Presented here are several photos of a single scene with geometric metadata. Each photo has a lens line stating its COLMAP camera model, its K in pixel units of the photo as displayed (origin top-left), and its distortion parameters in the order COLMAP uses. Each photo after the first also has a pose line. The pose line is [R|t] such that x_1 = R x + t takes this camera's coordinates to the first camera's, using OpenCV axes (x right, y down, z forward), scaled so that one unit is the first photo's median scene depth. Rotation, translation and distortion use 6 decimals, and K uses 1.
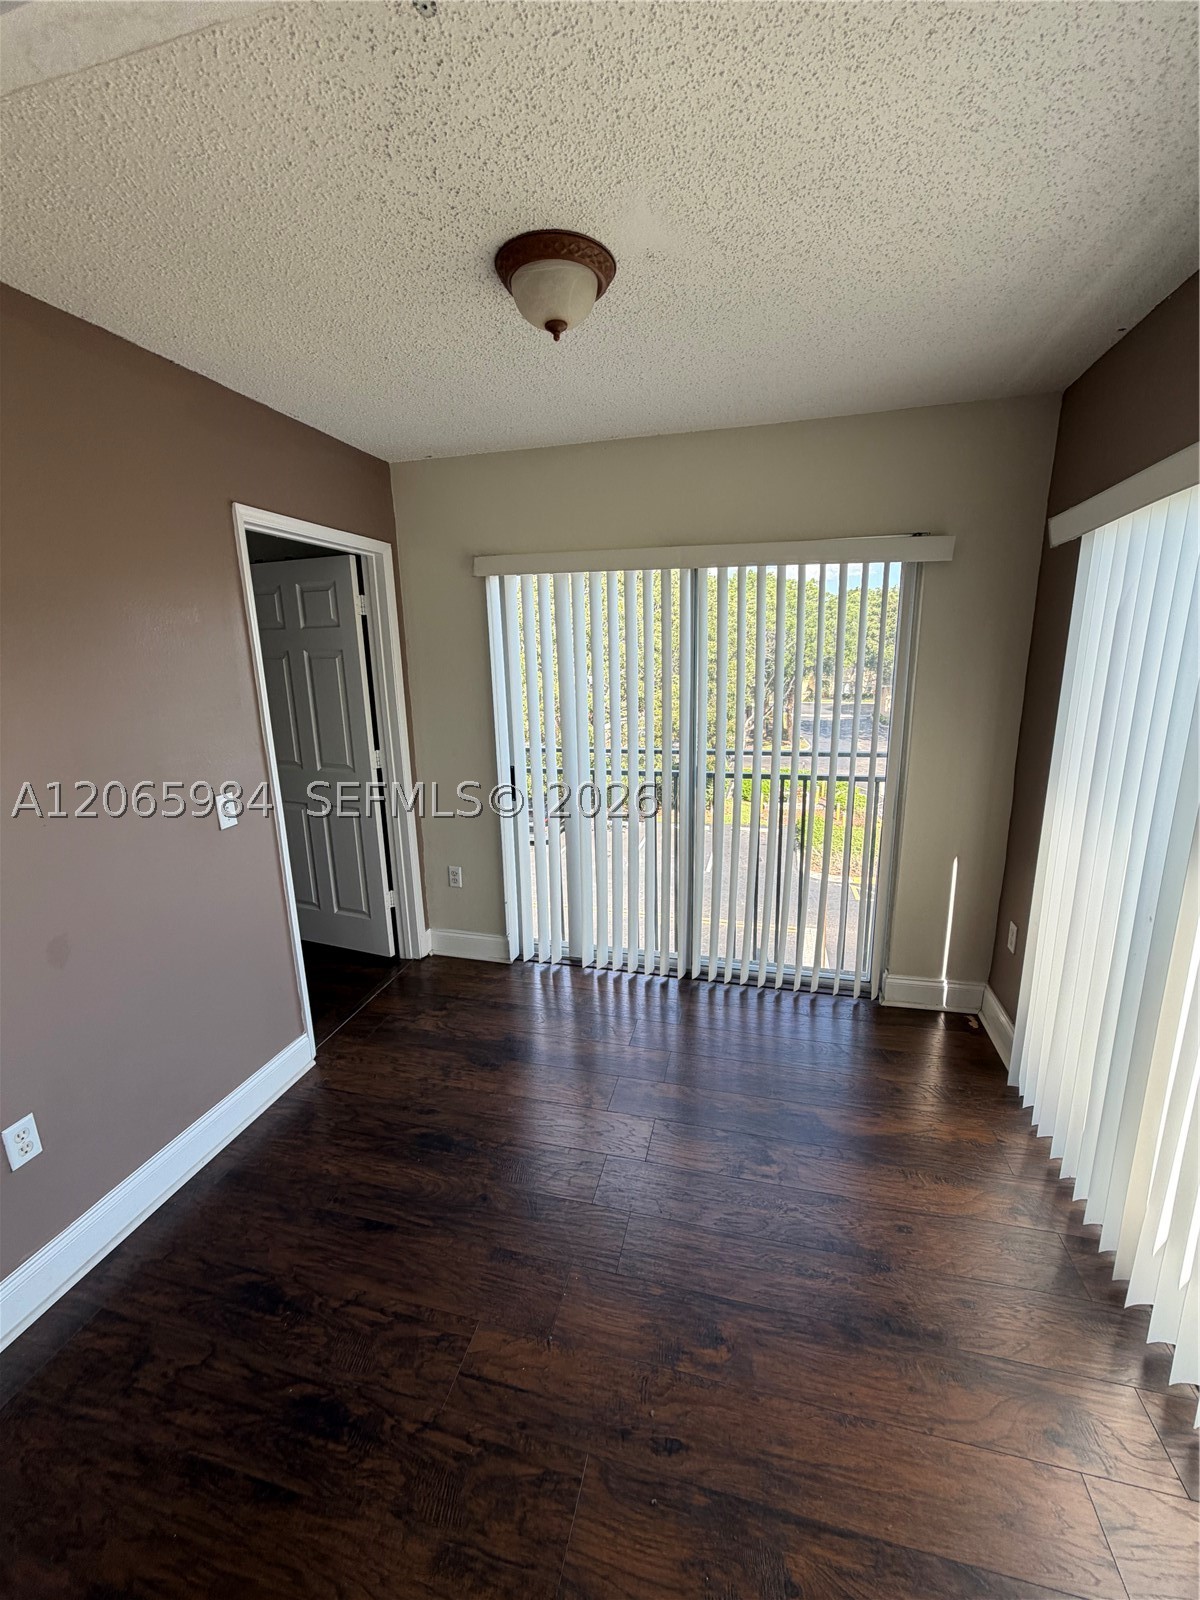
lens RADIAL K [[636.8, 0, 600.2], [0, 636.8, 795.4], [0, 0, 1]] dist [-0.001225, 0.000295]
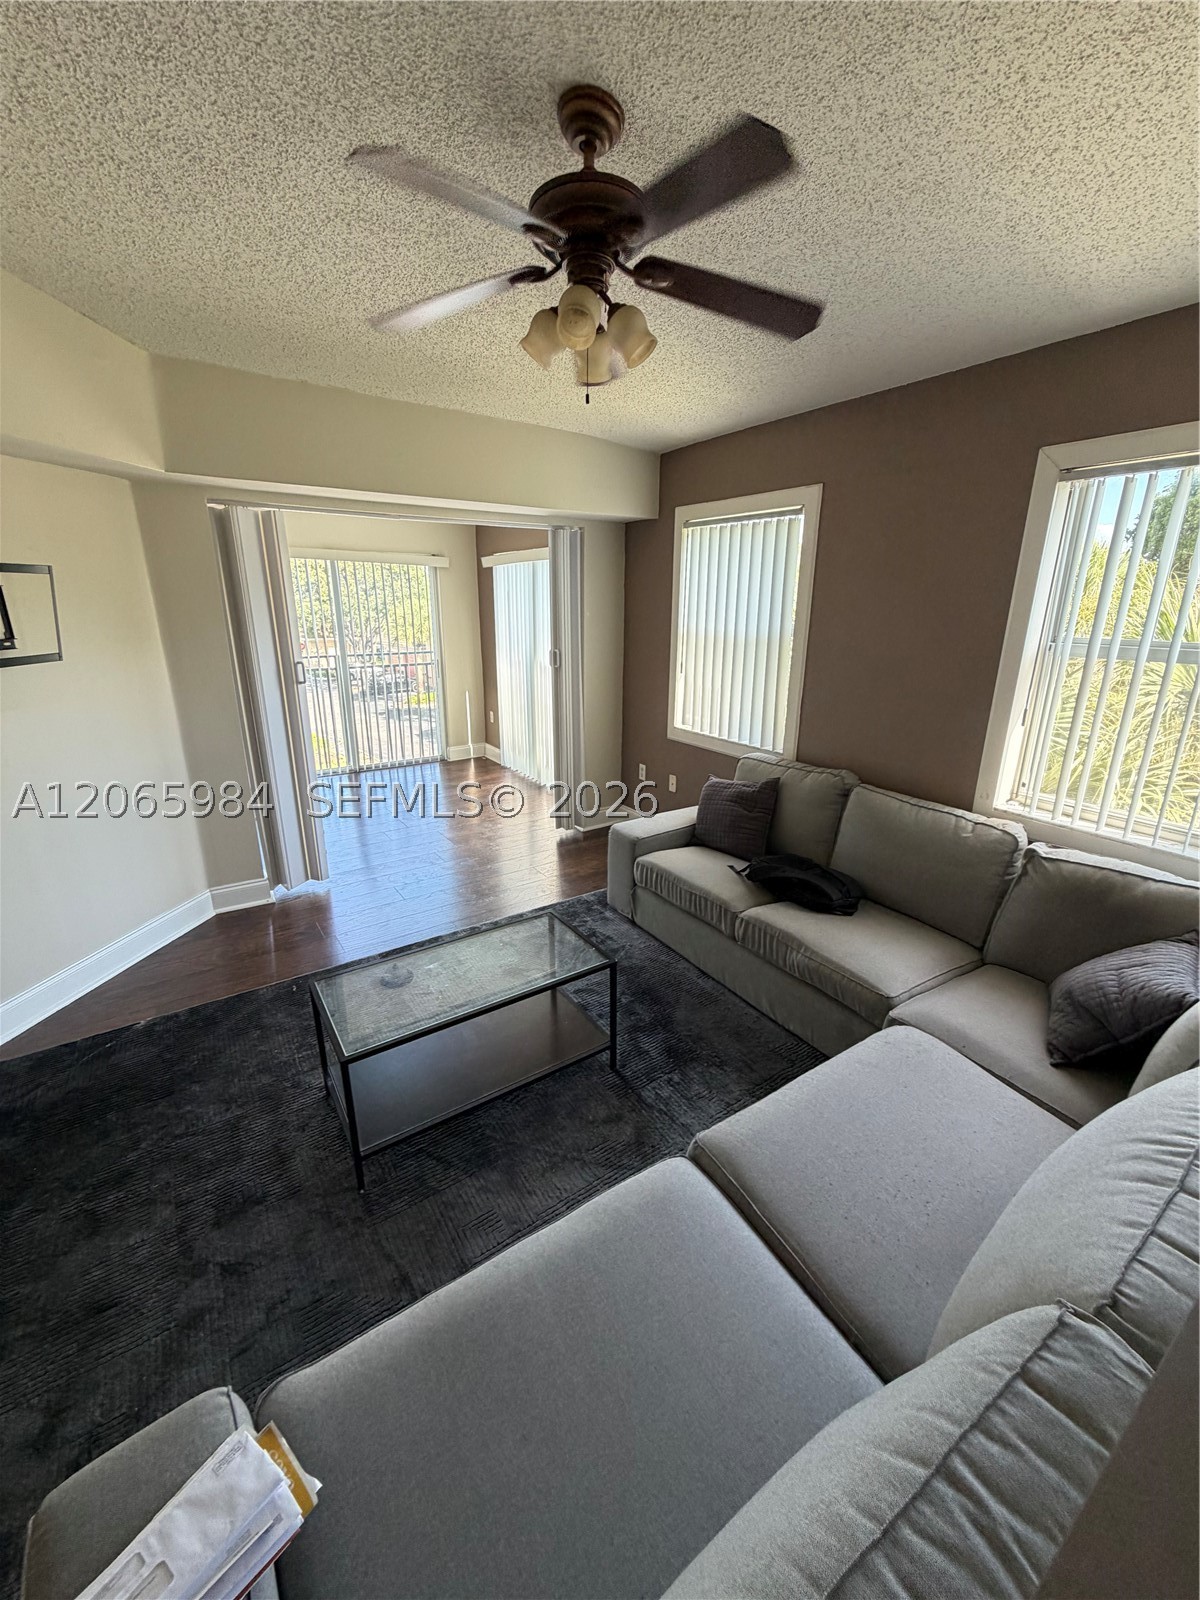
lens RADIAL K [[636.8, 0, 600.2], [0, 636.8, 795.4], [0, 0, 1]] dist [-0.001225, 0.000295]
pose [[0.663432, -0.194343, 0.722557, -0.916679], [0.144677, 0.980775, 0.130957, 0.238753], [-0.734116, 0.017656, 0.678795, -0.992152]]
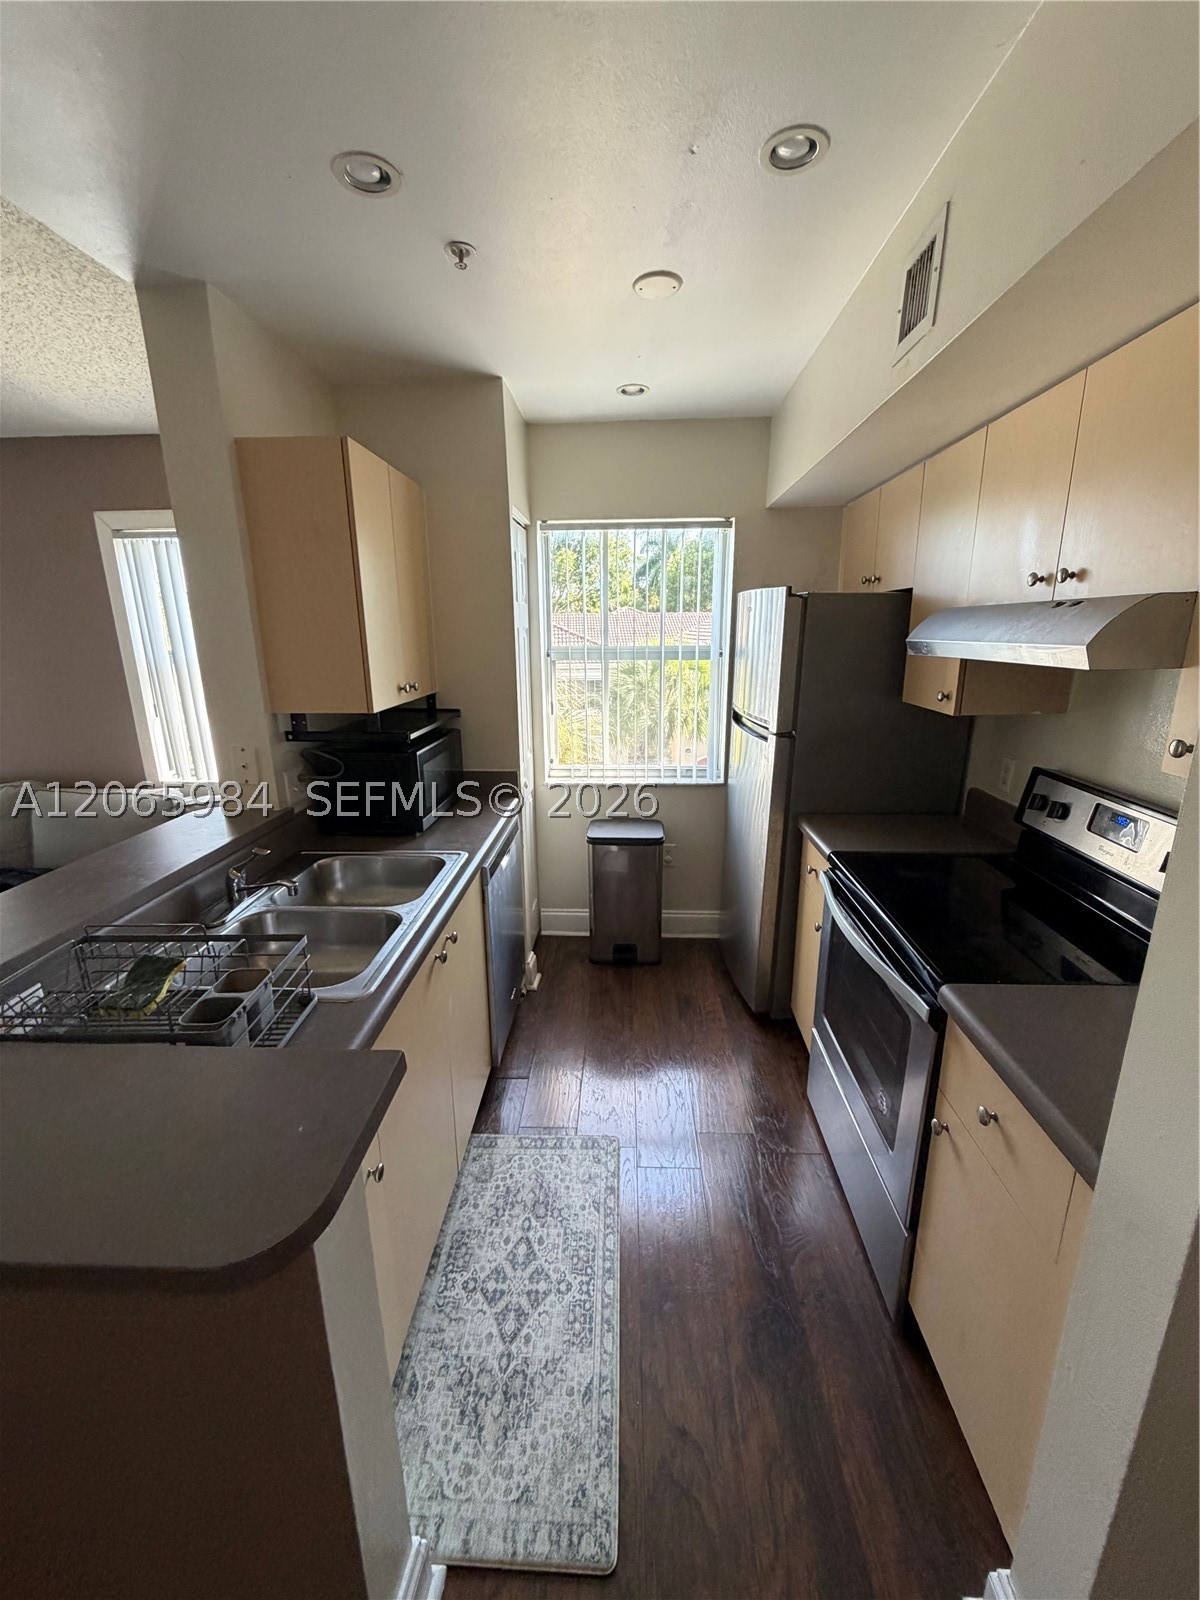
lens RADIAL K [[636.8, 0, 600.2], [0, 636.8, 795.4], [0, 0, 1]] dist [-0.001225, 0.000295]
pose [[-0.202016, -0.228353, 0.952389, -1.192736], [0.230330, 0.934086, 0.272821, 0.346628], [-0.951913, 0.274477, -0.136104, -1.404107]]
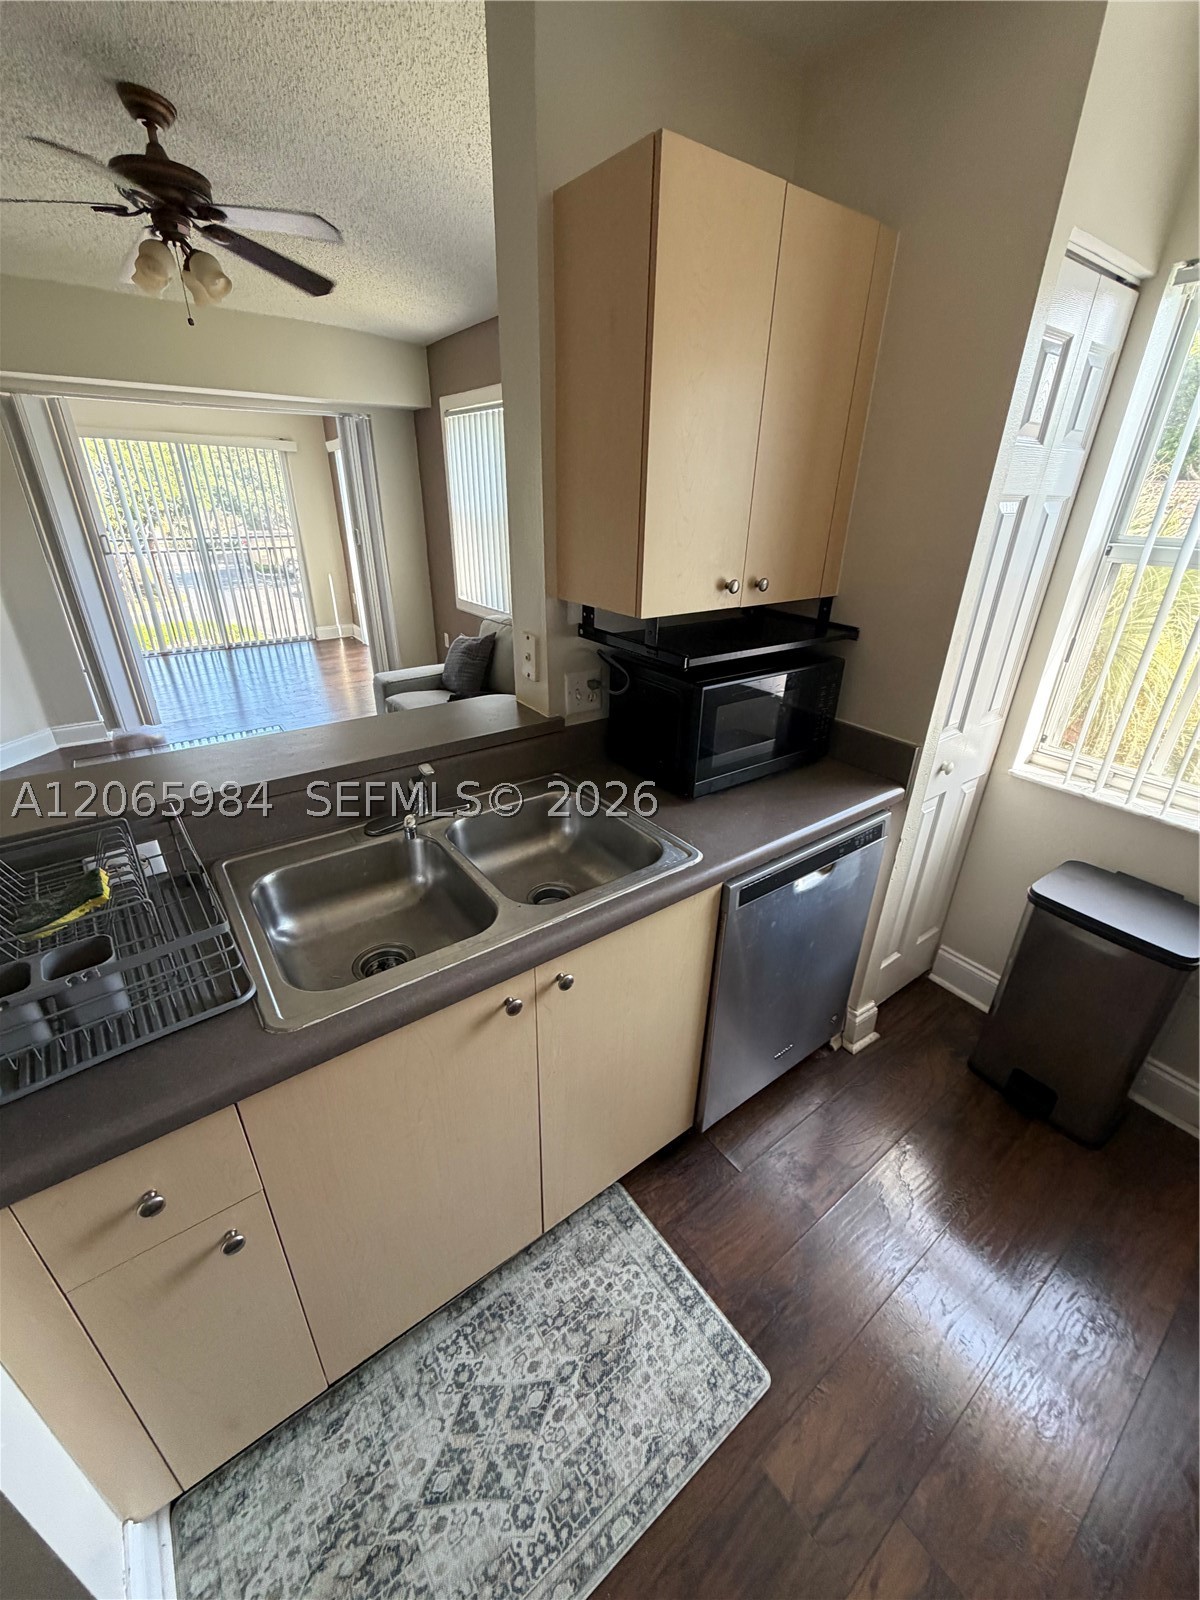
lens RADIAL K [[636.8, 0, 600.2], [0, 636.8, 795.4], [0, 0, 1]] dist [-0.001225, 0.000295]
pose [[0.636368, -0.304729, 0.708643, -0.854384], [0.143264, 0.949370, 0.279594, 0.383768], [-0.757965, -0.076402, 0.647806, -1.586631]]
